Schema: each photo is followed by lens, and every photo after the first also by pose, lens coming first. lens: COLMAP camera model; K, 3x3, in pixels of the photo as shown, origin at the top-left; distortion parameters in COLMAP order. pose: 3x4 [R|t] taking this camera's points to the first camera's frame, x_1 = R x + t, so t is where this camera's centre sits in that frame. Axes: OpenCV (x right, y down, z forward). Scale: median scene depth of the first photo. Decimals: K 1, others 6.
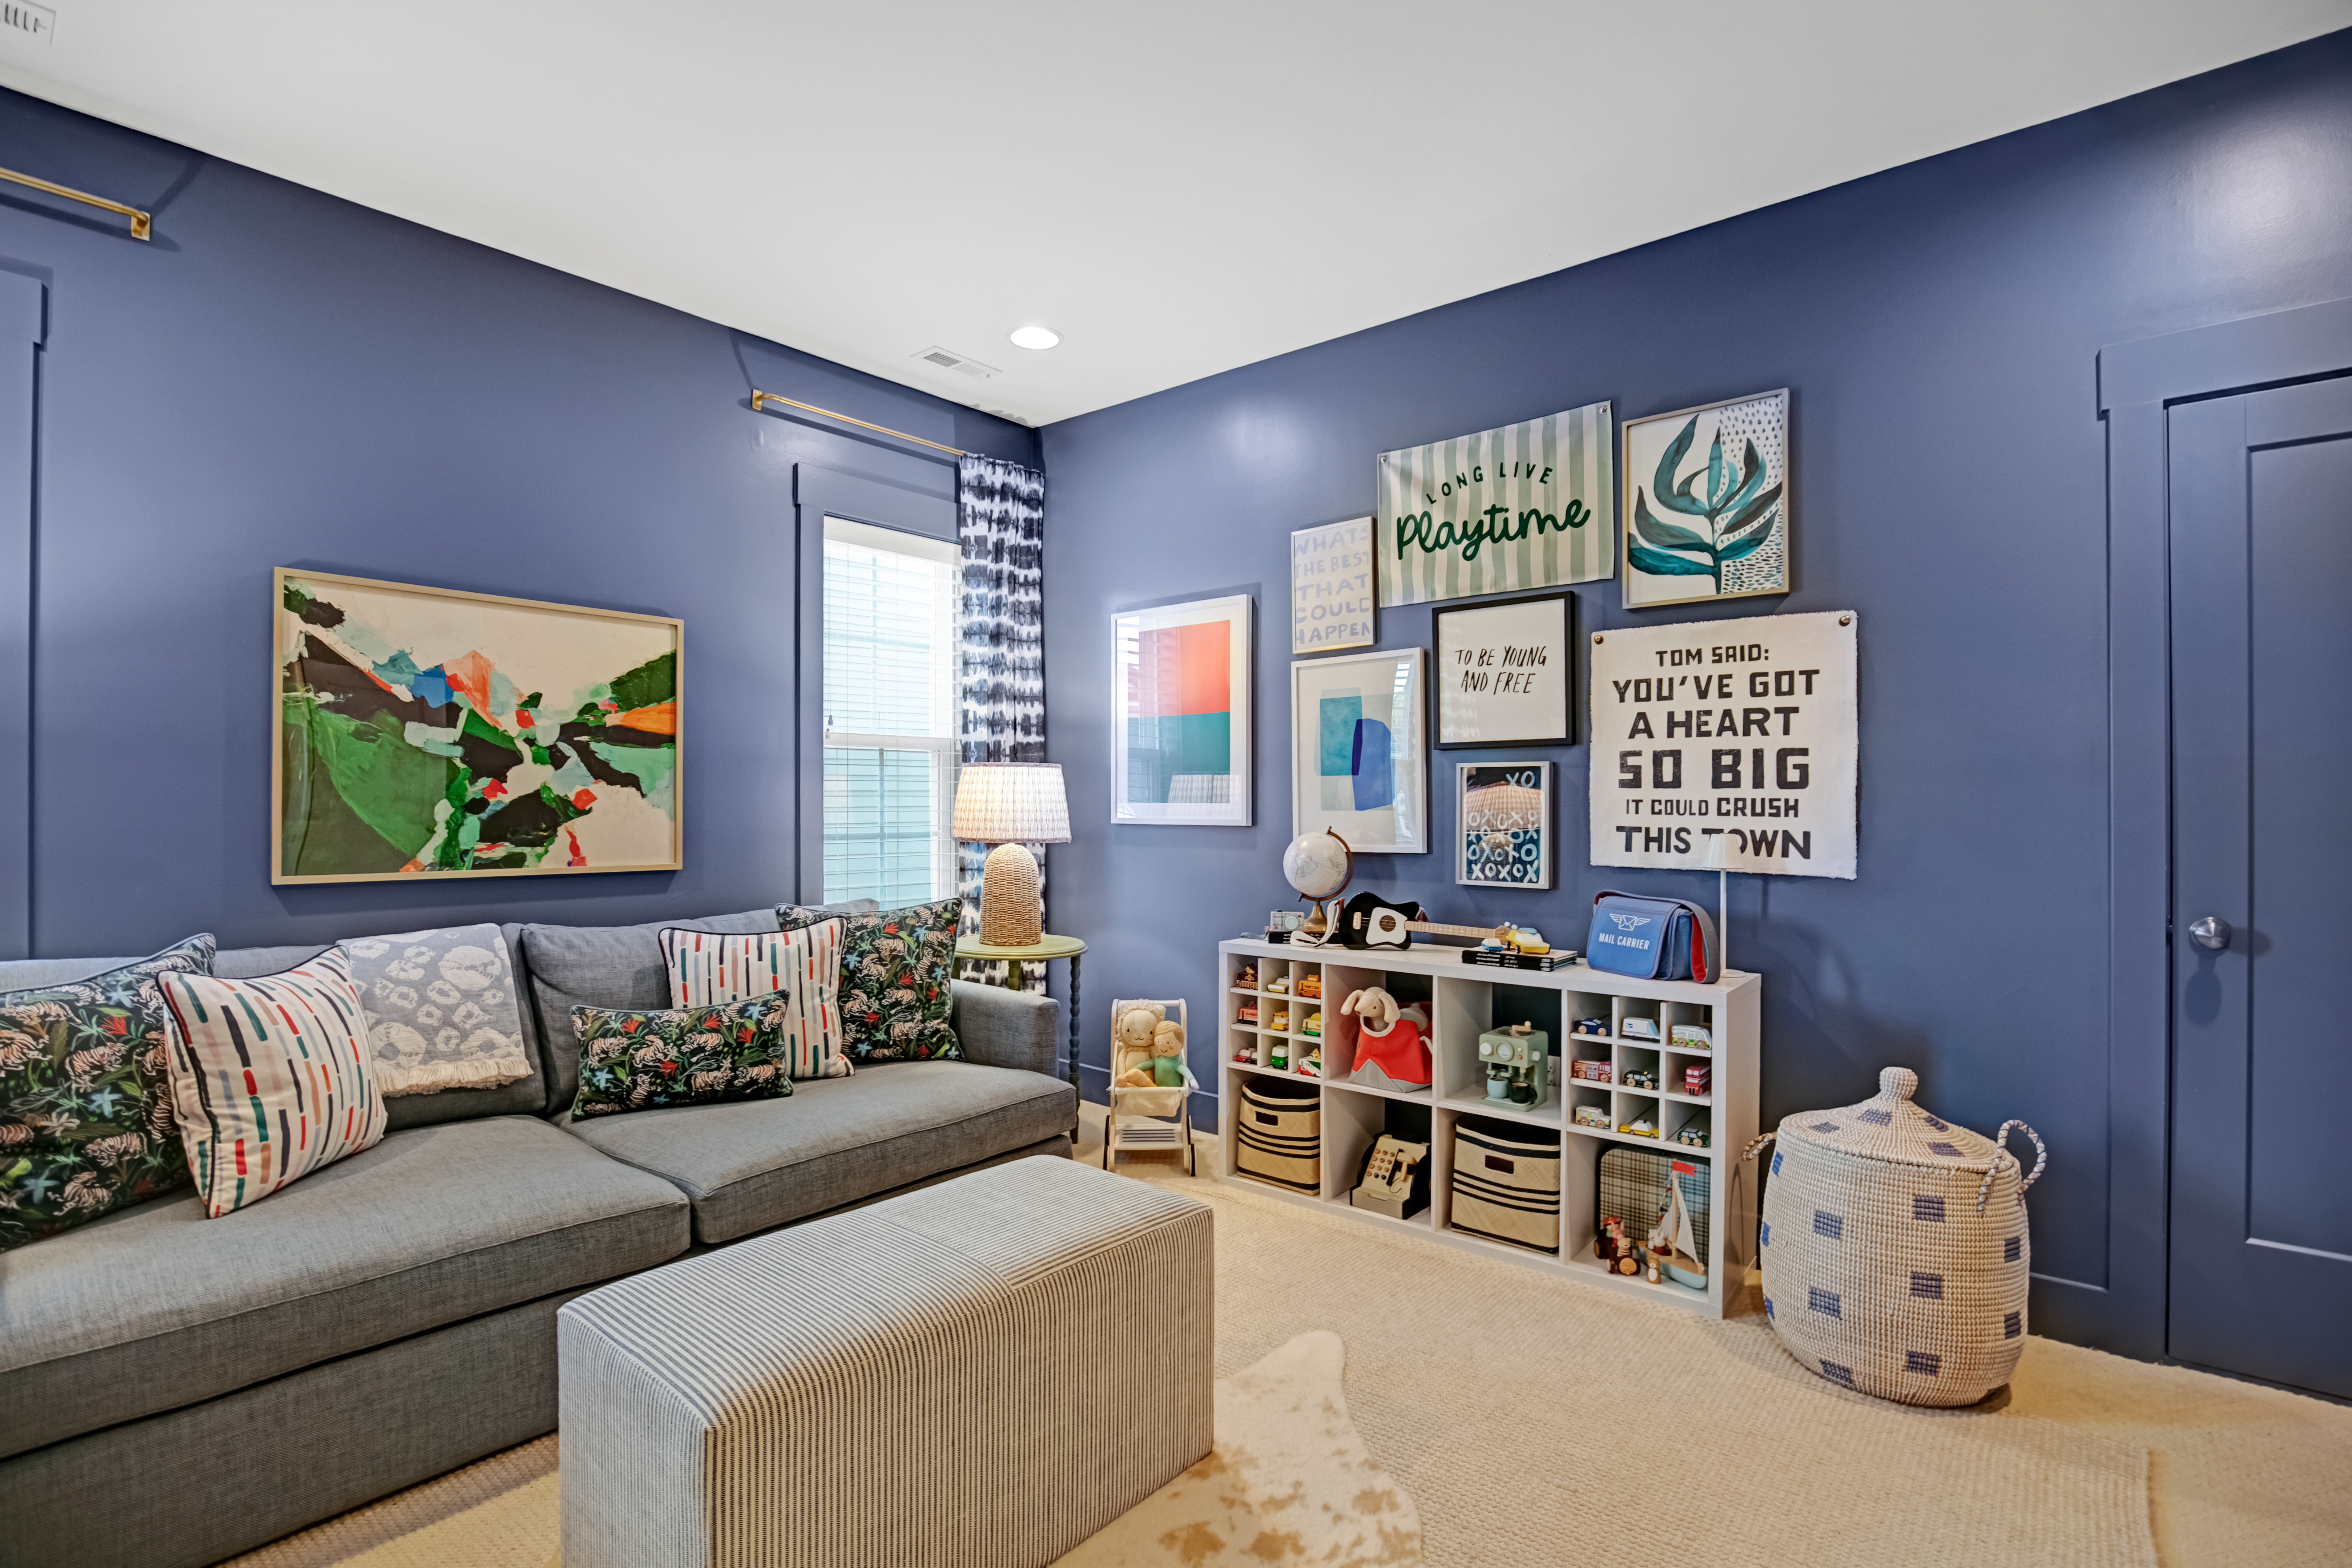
lens RADIAL K [[1135.8, 0, 1175.3], [0, 1135.8, 796.6], [0, 0, 1]] dist [-0.025655, -0.000127]
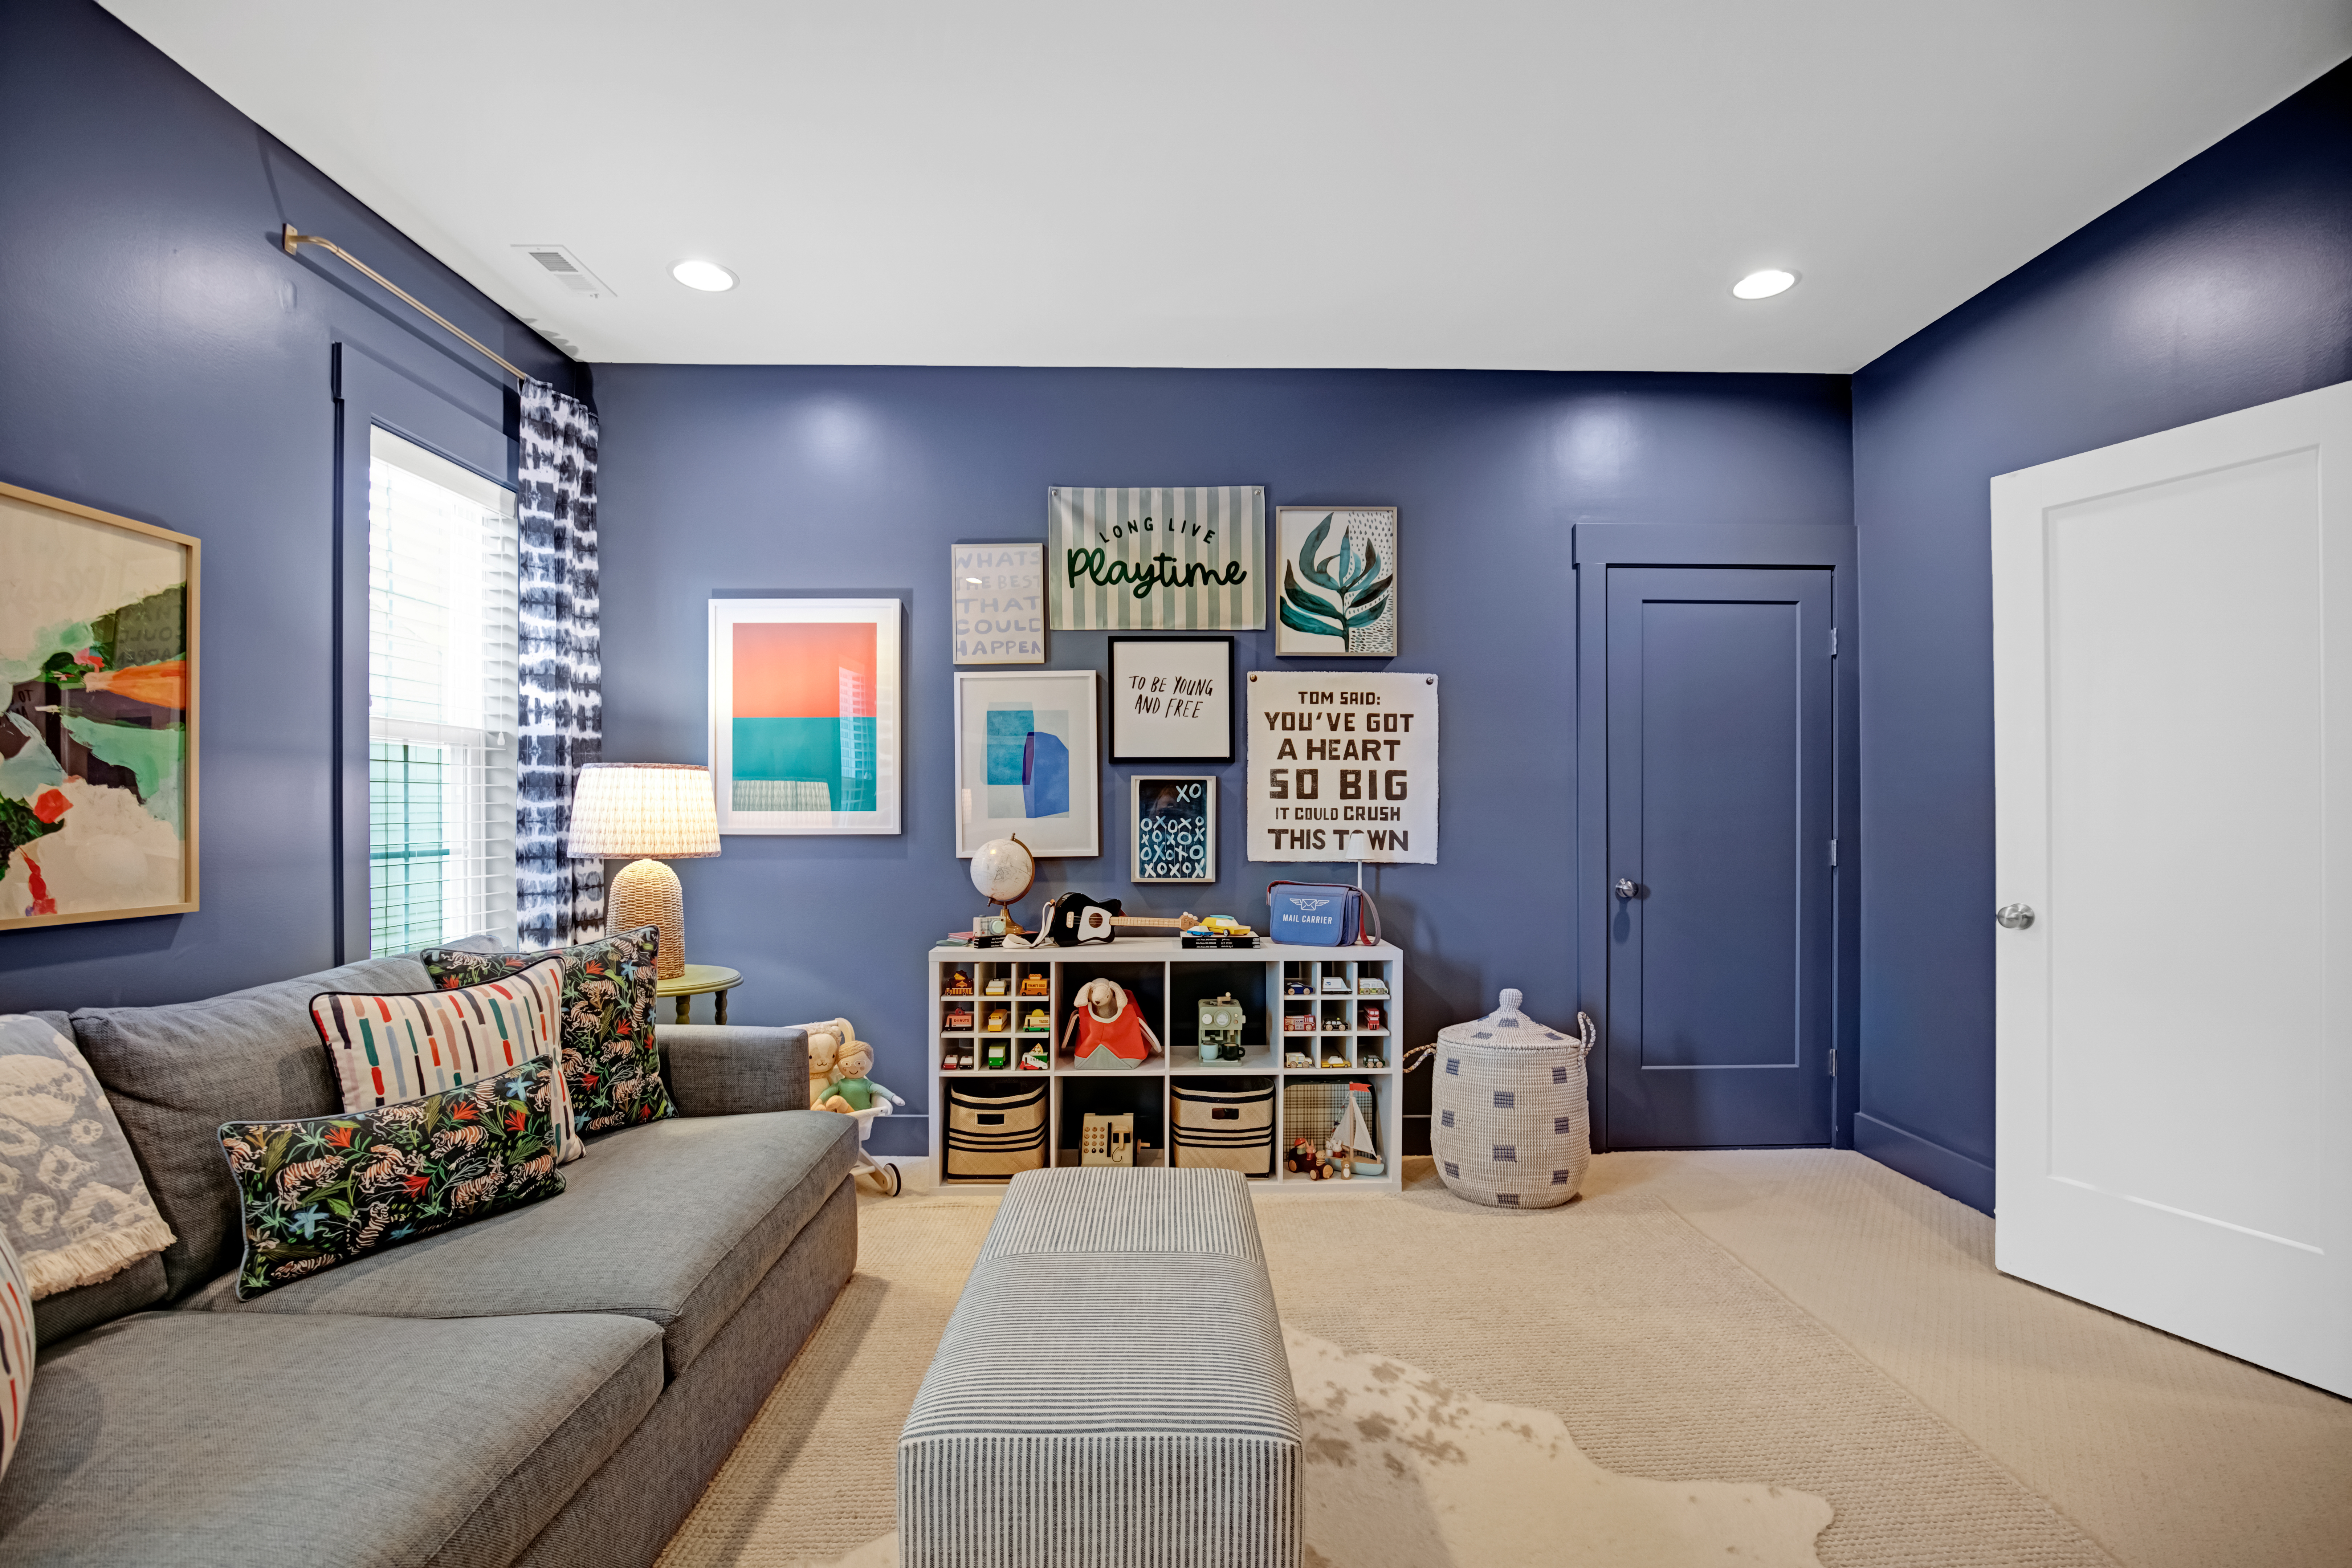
lens RADIAL K [[1104.0, 0, 1189.9], [0, 1104.0, 808.3], [0, 0, 1]] dist [-0.032293, 0.005202]
pose [[0.744626, 0.000014, 0.667482, -0.465559], [-0.002098, 0.999995, 0.002318, 0.000612], [-0.667479, -0.003126, 0.744622, 0.145059]]
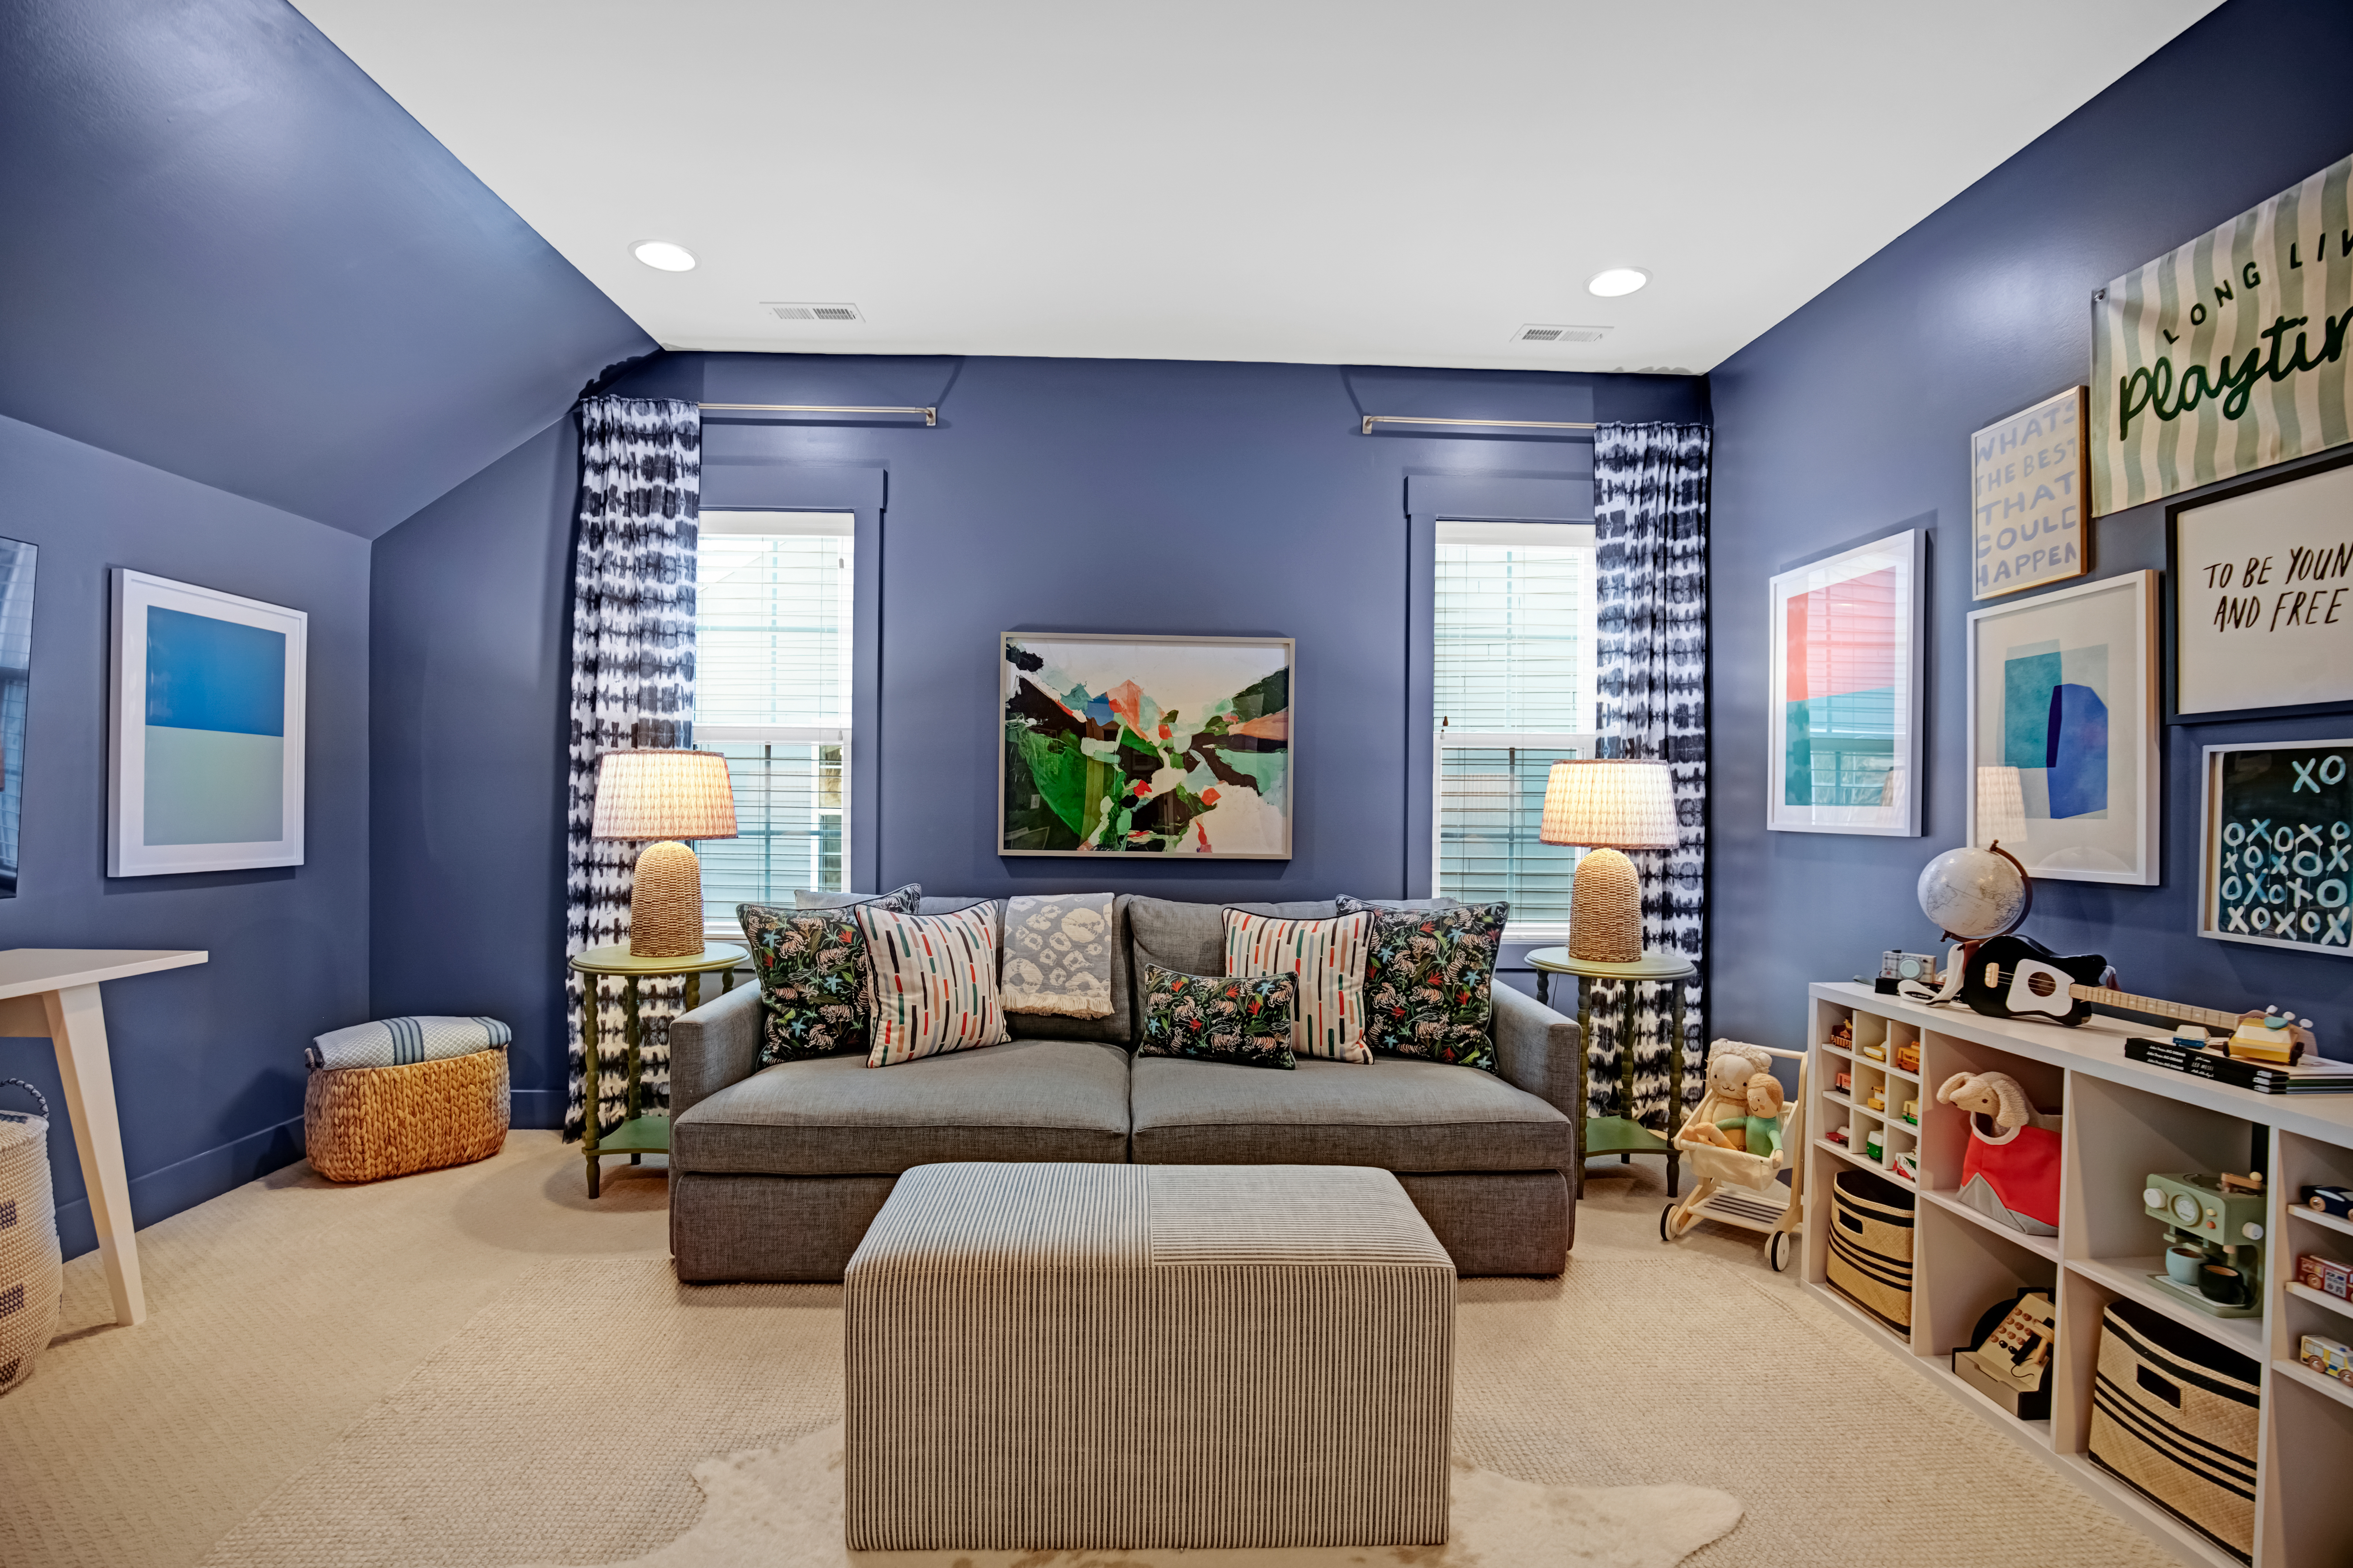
lens RADIAL K [[1109.1, 0, 1142.9], [0, 1109.1, 808.7], [0, 0, 1]] dist [-0.035292, 0.007404]
pose [[0.664821, 0.011985, -0.746907, 0.318606], [-0.006034, 0.999925, 0.010674, 0.002722], [0.746978, -0.002590, 0.664843, 0.167797]]
